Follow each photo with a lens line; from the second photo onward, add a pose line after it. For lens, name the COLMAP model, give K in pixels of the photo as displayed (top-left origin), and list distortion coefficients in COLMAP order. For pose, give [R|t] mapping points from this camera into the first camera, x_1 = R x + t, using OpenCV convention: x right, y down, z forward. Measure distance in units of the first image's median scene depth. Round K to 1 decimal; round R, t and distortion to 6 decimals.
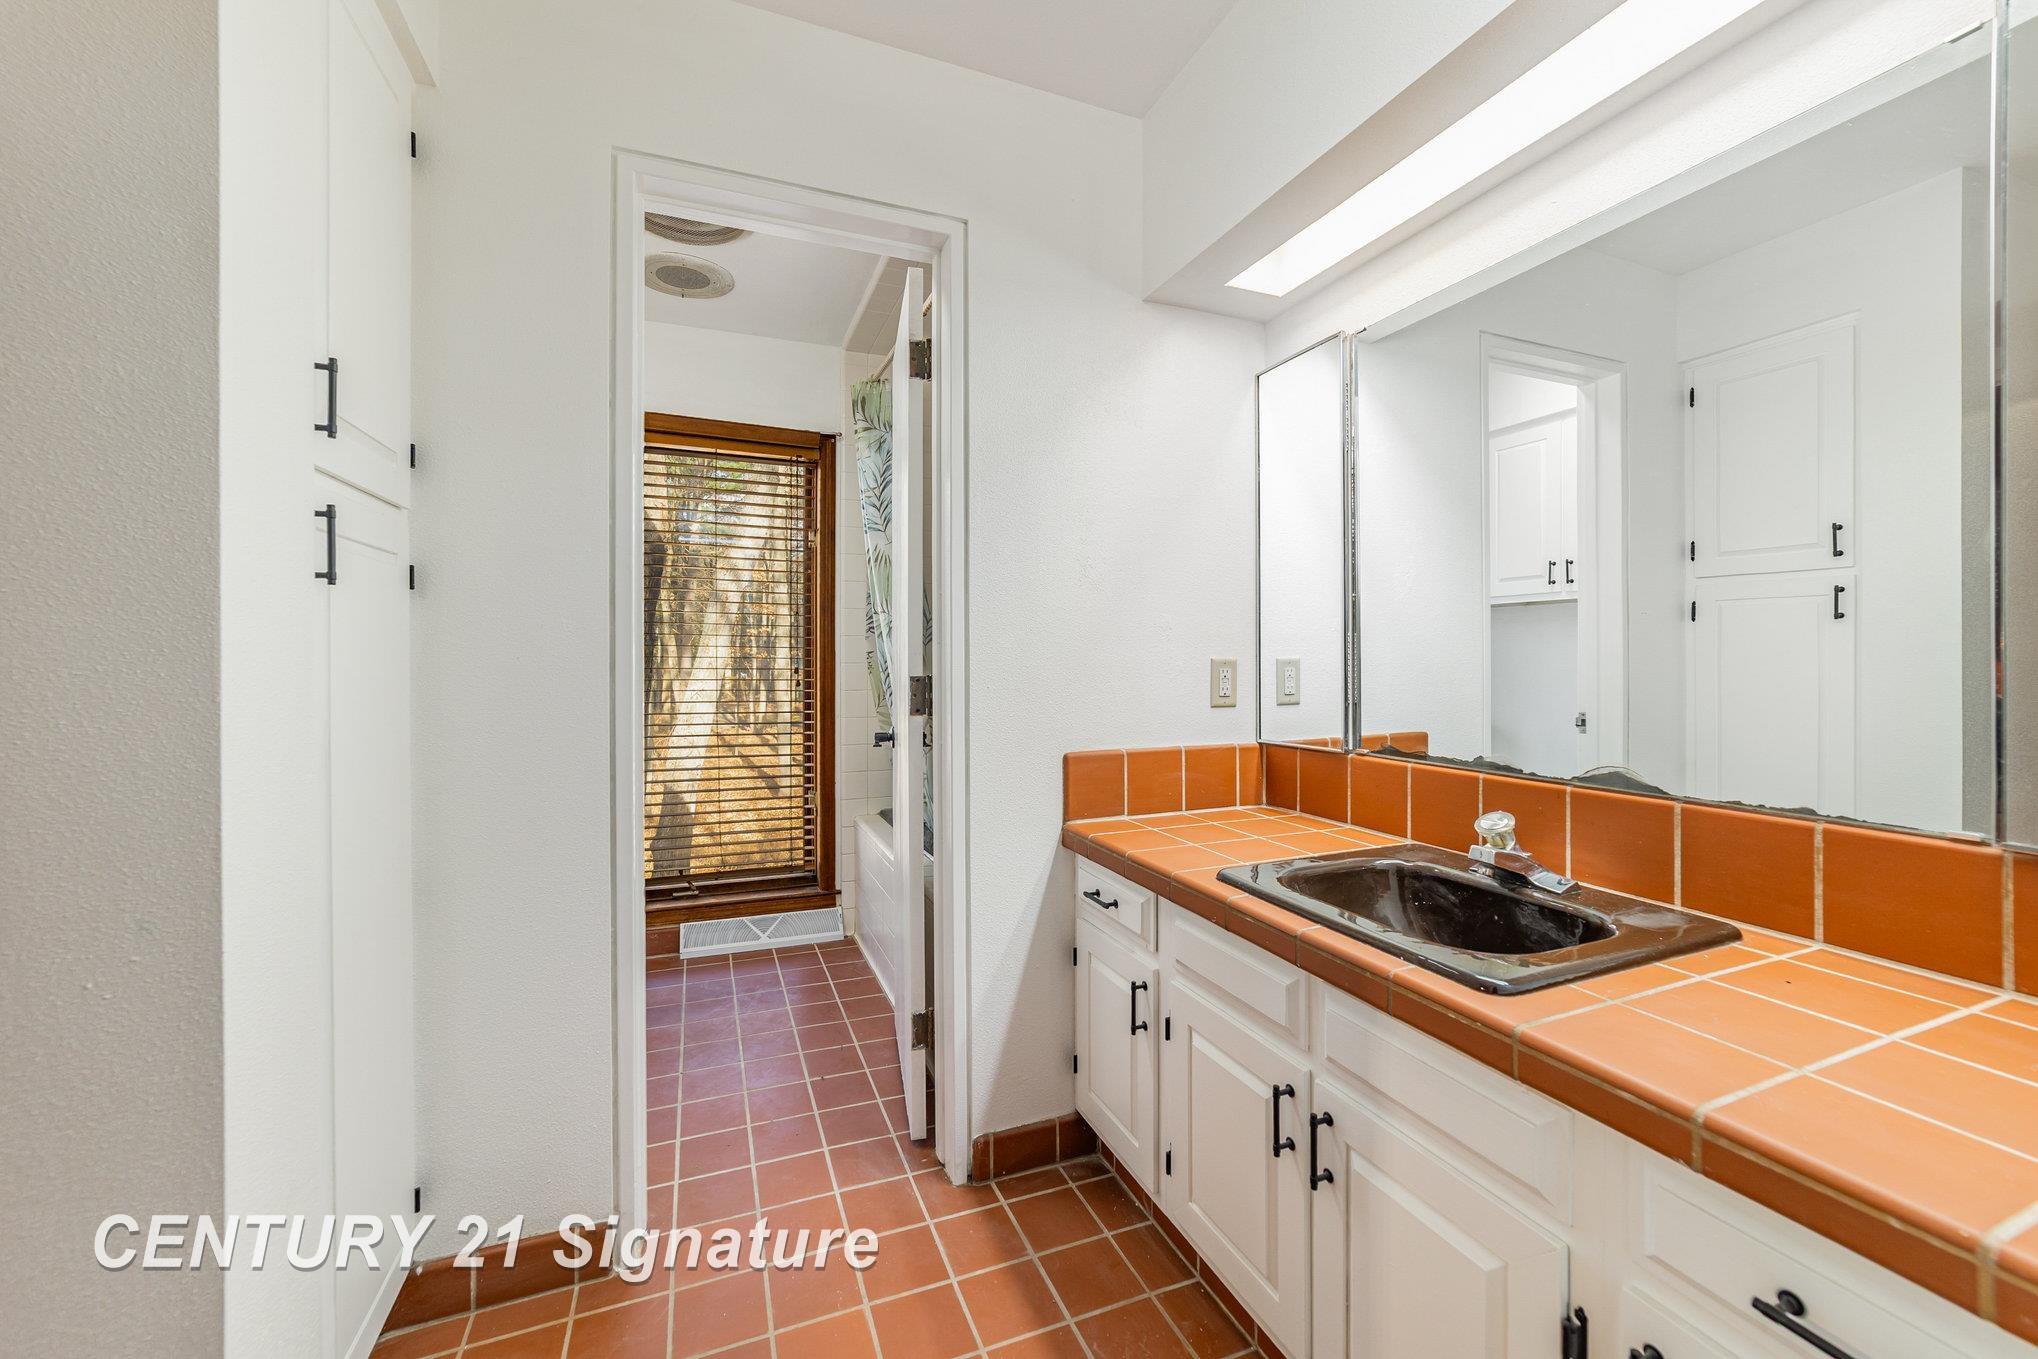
lens RADIAL K [[793.2, 0, 1004.5], [0, 793.2, 662.9], [0, 0, 1]] dist [-0.015994, -0.000029]
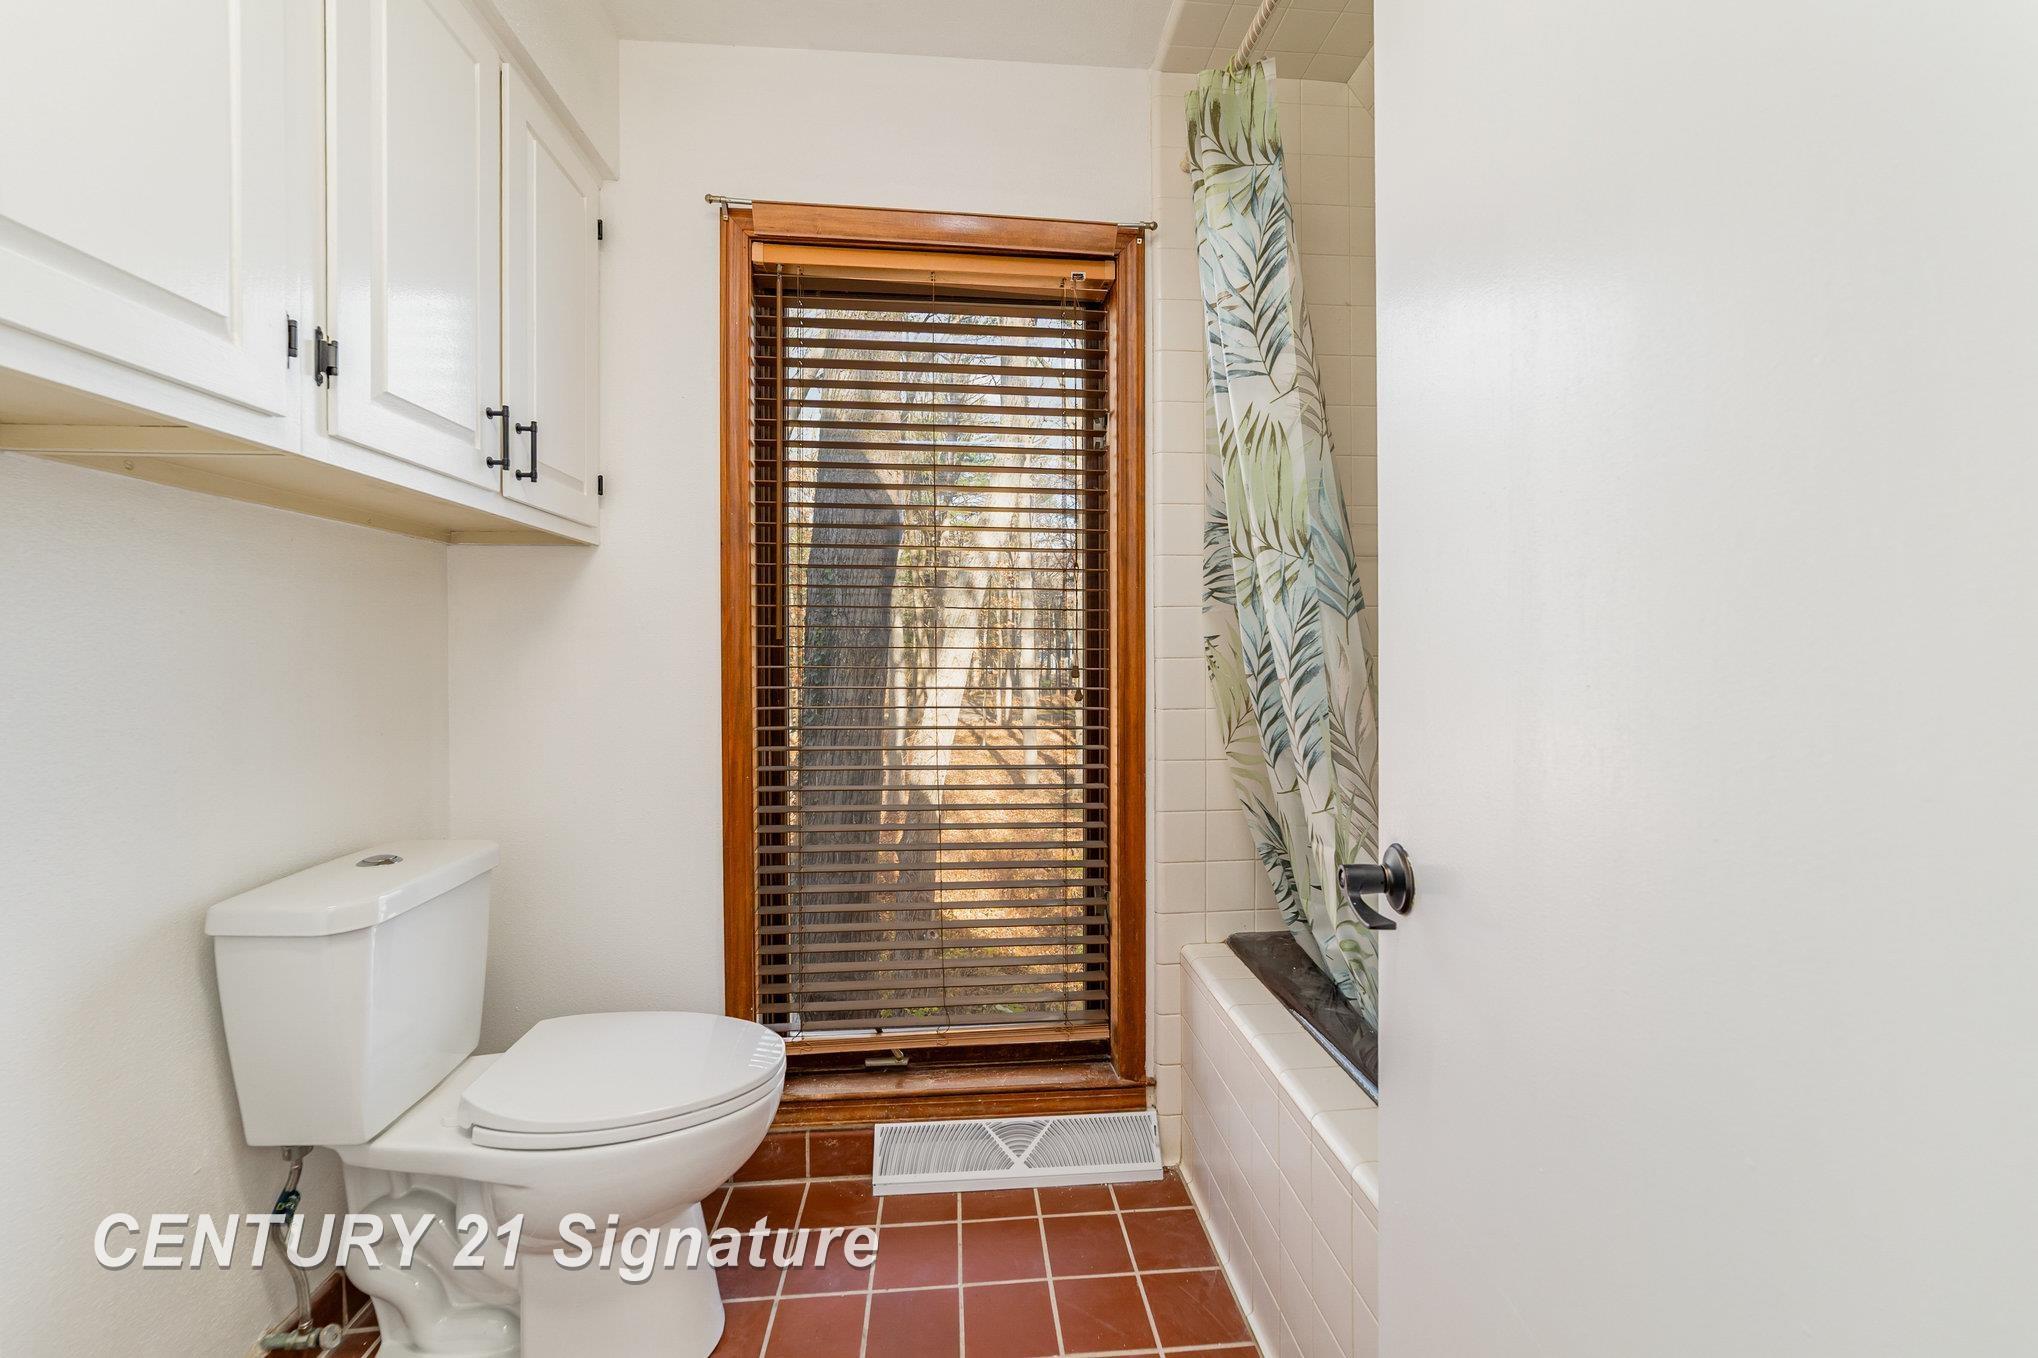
lens RADIAL K [[793.2, 0, 1020.8], [0, 793.2, 664.3], [0, 0, 1]] dist [-0.015994, -0.000029]
pose [[0.960881, 0.000895, -0.276959, -0.150645], [0.002863, 0.999909, 0.013163, -0.002727], [0.276945, -0.013441, 0.960792, 0.477161]]
